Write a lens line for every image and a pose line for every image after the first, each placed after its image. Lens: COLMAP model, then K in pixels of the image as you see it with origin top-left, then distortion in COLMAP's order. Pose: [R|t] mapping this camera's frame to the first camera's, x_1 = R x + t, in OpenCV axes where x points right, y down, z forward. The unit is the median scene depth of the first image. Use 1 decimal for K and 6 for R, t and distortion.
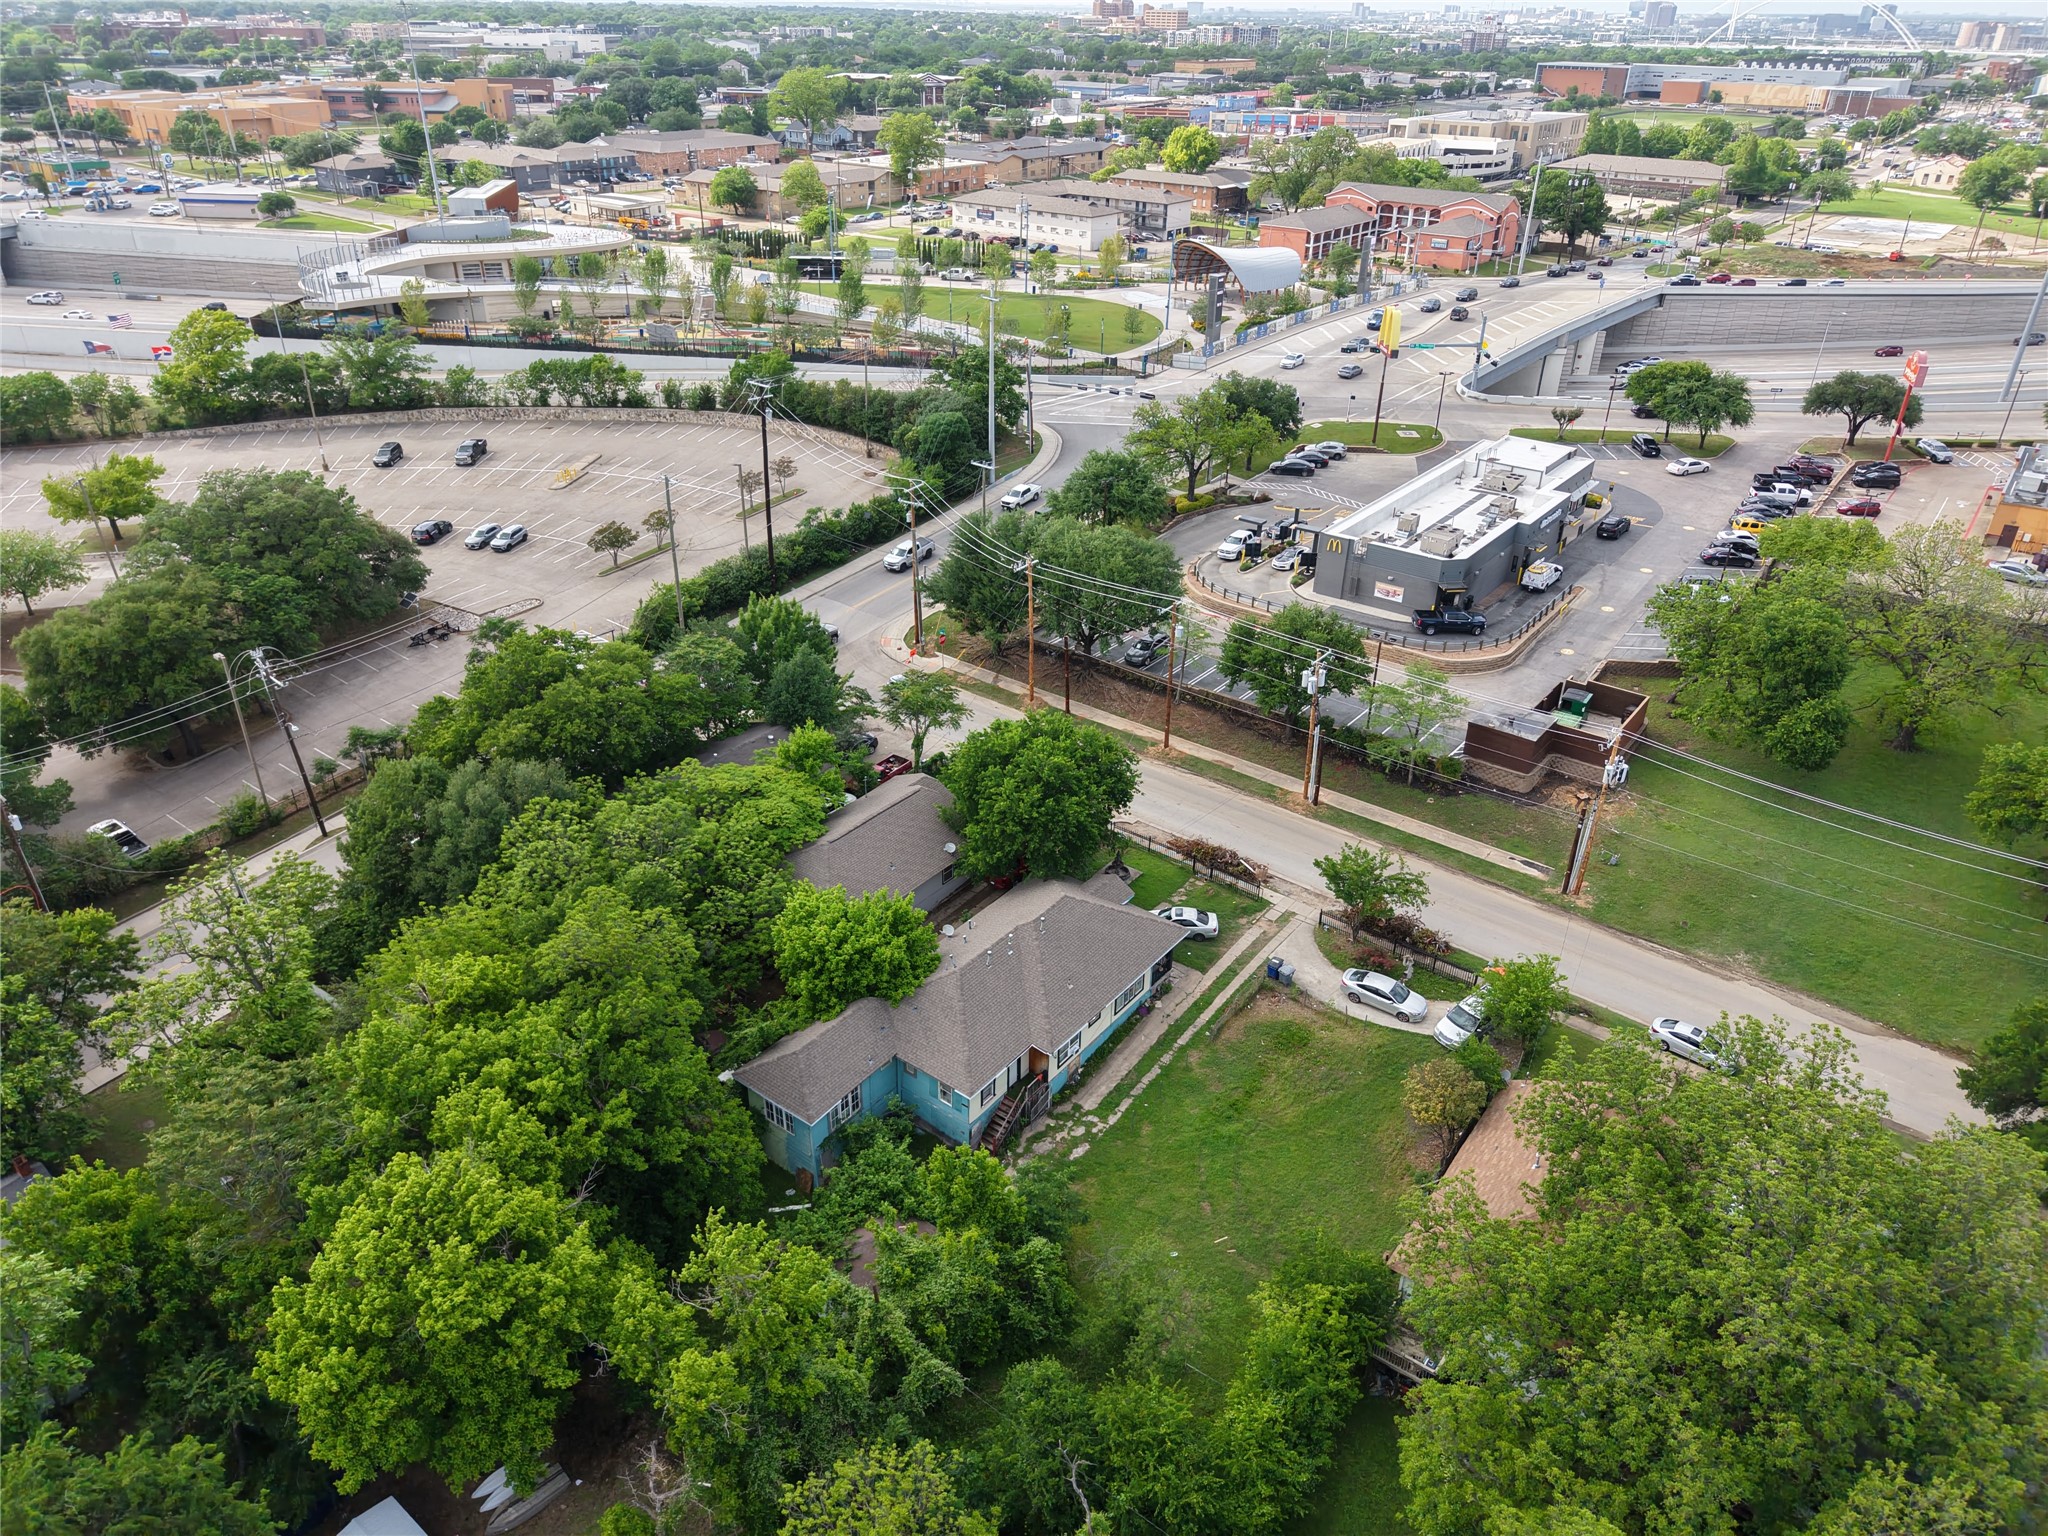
lens RADIAL K [[1385.7, 0, 1015.3], [0, 1385.7, 761.3], [0, 0, 1]] dist [0.025714, -0.019589]
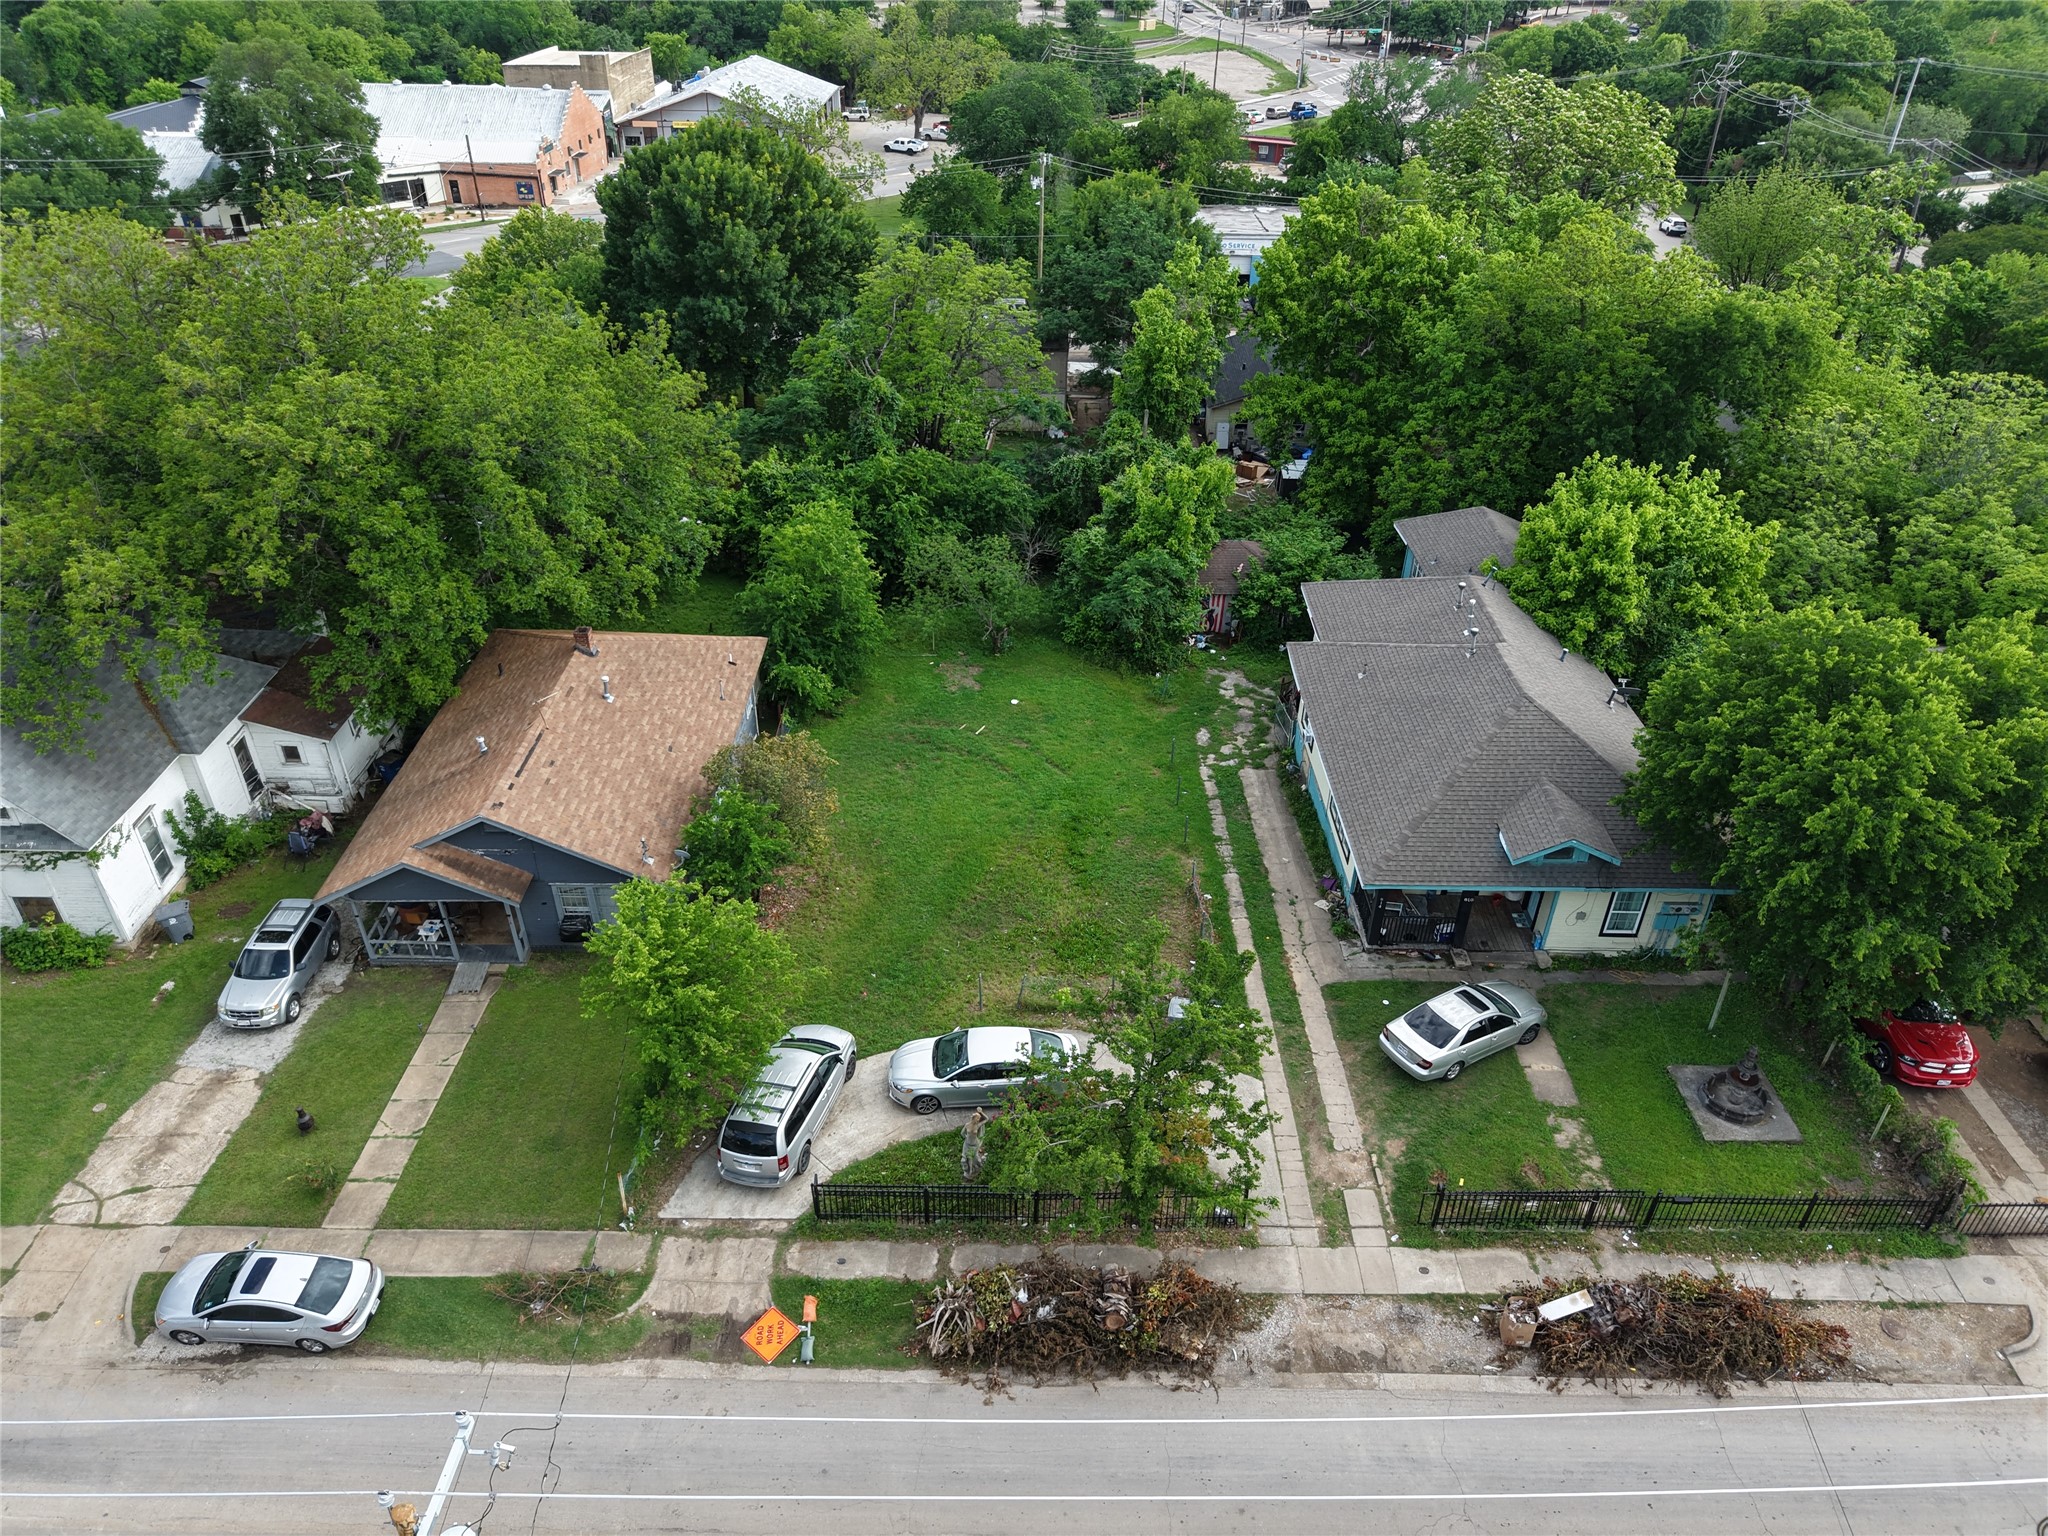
lens RADIAL K [[1373.6, 0, 1021.4], [0, 1373.6, 763.2], [0, 0, 1]] dist [0.007583, -0.003267]
pose [[-0.802004, 0.308368, -0.511565, 0.226777], [-0.311180, 0.515339, 0.798494, -0.120157], [0.509859, 0.799584, -0.317347, 0.537277]]
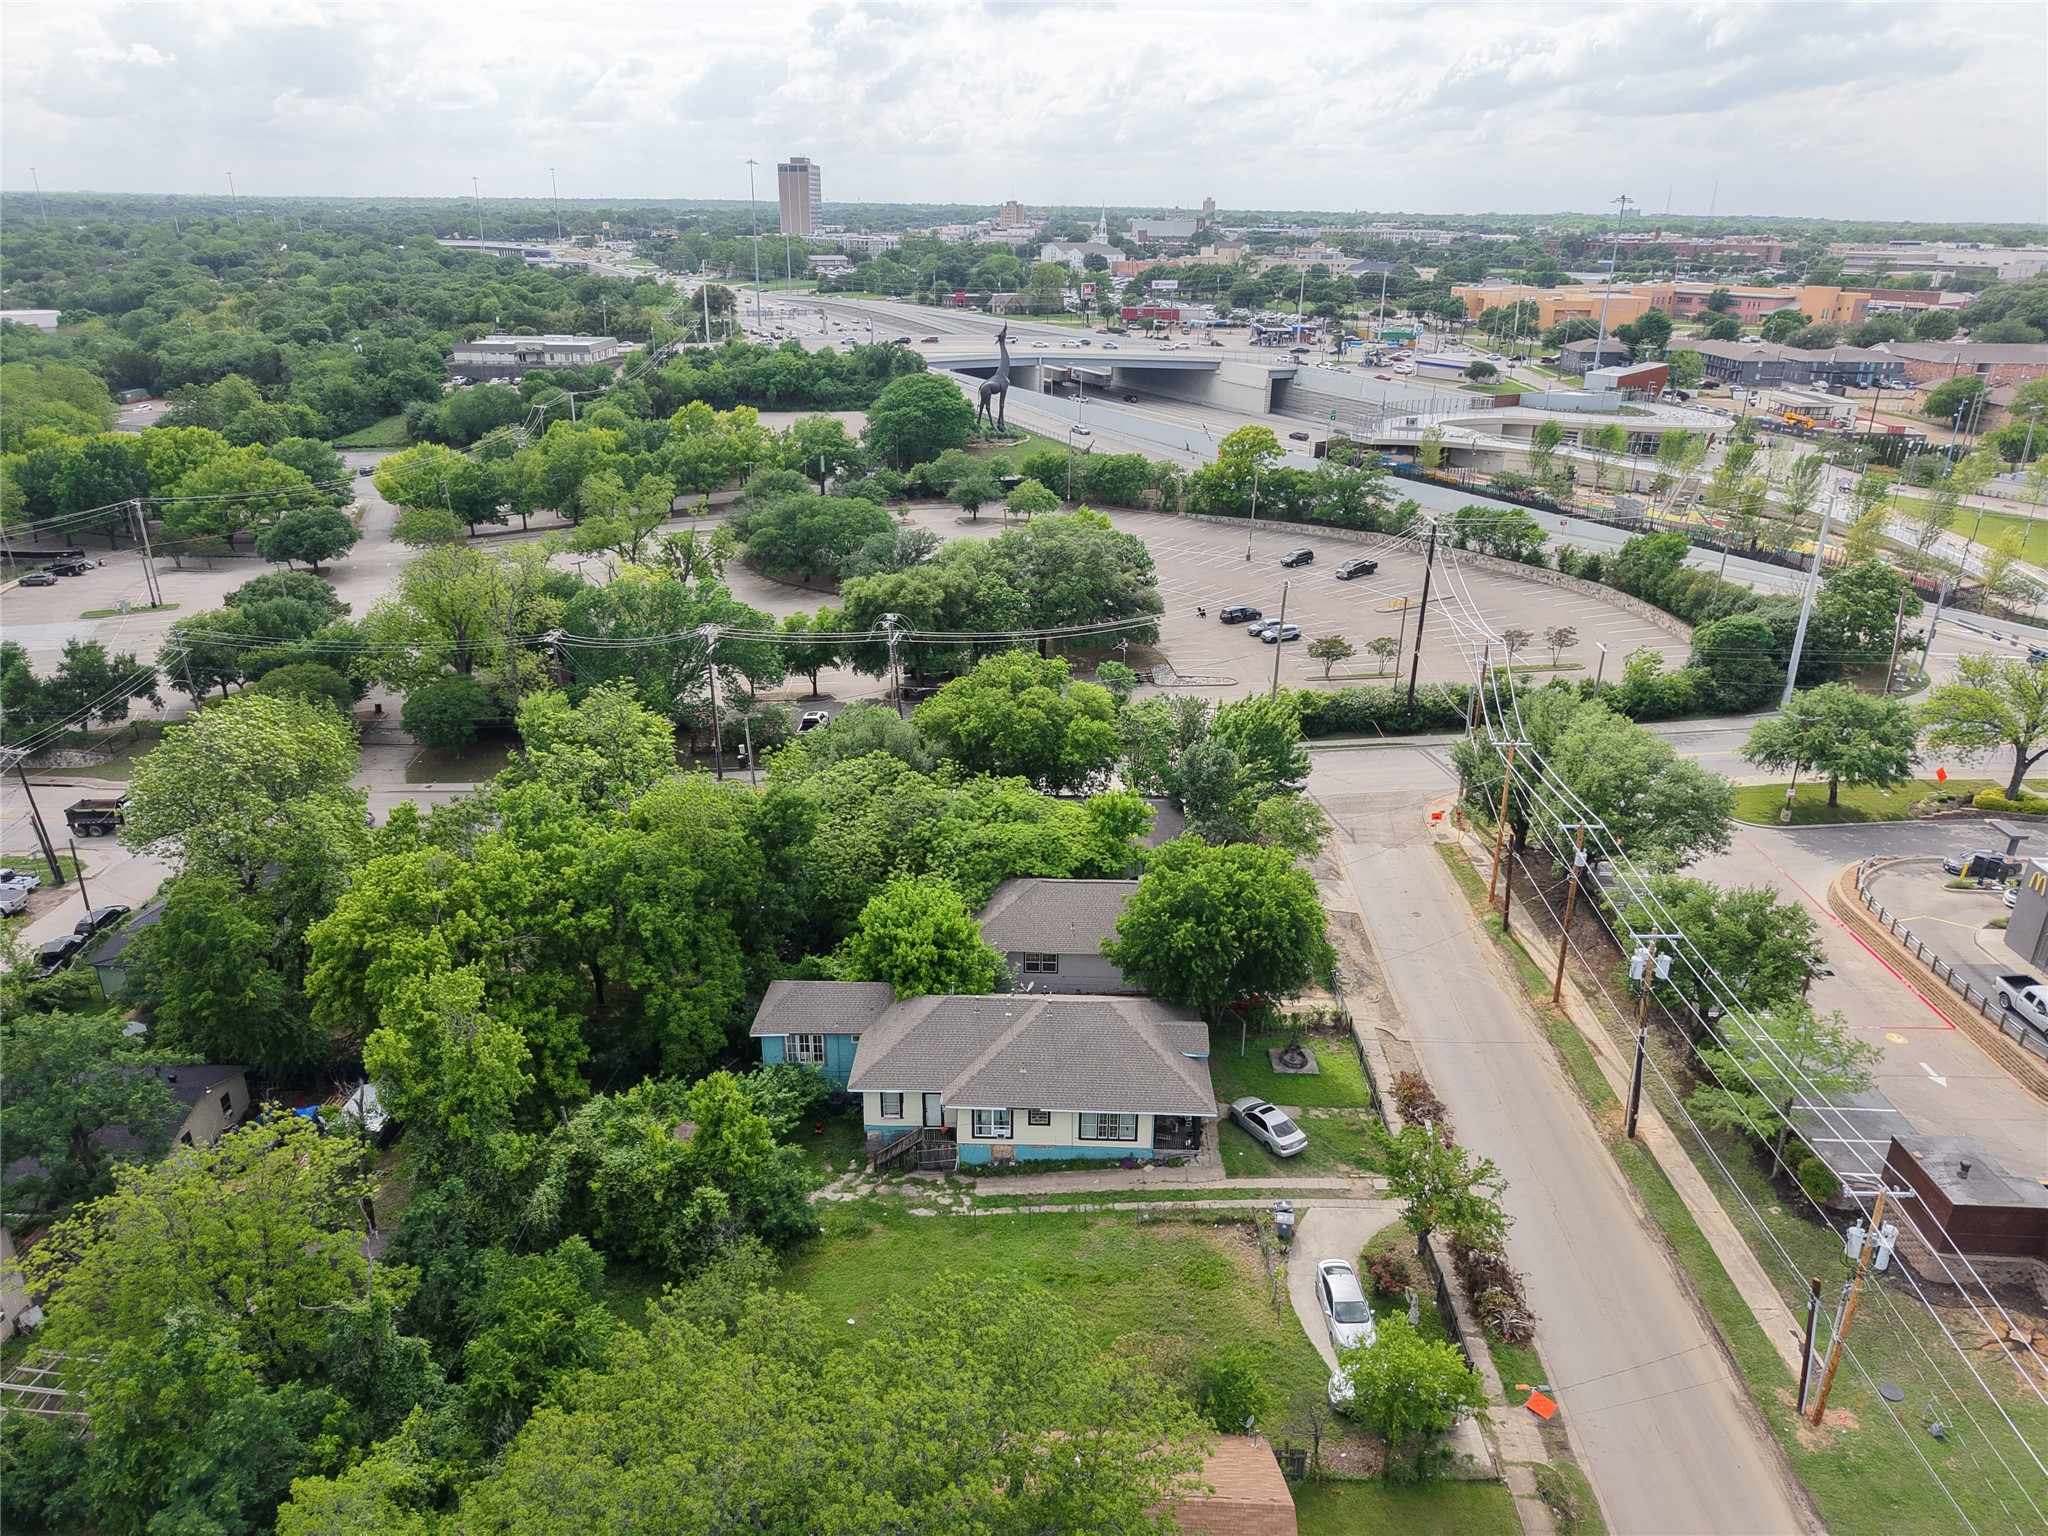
lens RADIAL K [[1385.7, 0, 1015.3], [0, 1385.7, 761.3], [0, 0, 1]] dist [0.025714, -0.019589]
pose [[0.581030, 0.293800, -0.759004, 0.327515], [-0.393898, 0.917587, 0.053649, -0.038635], [0.712214, 0.267798, 0.648872, 0.149342]]
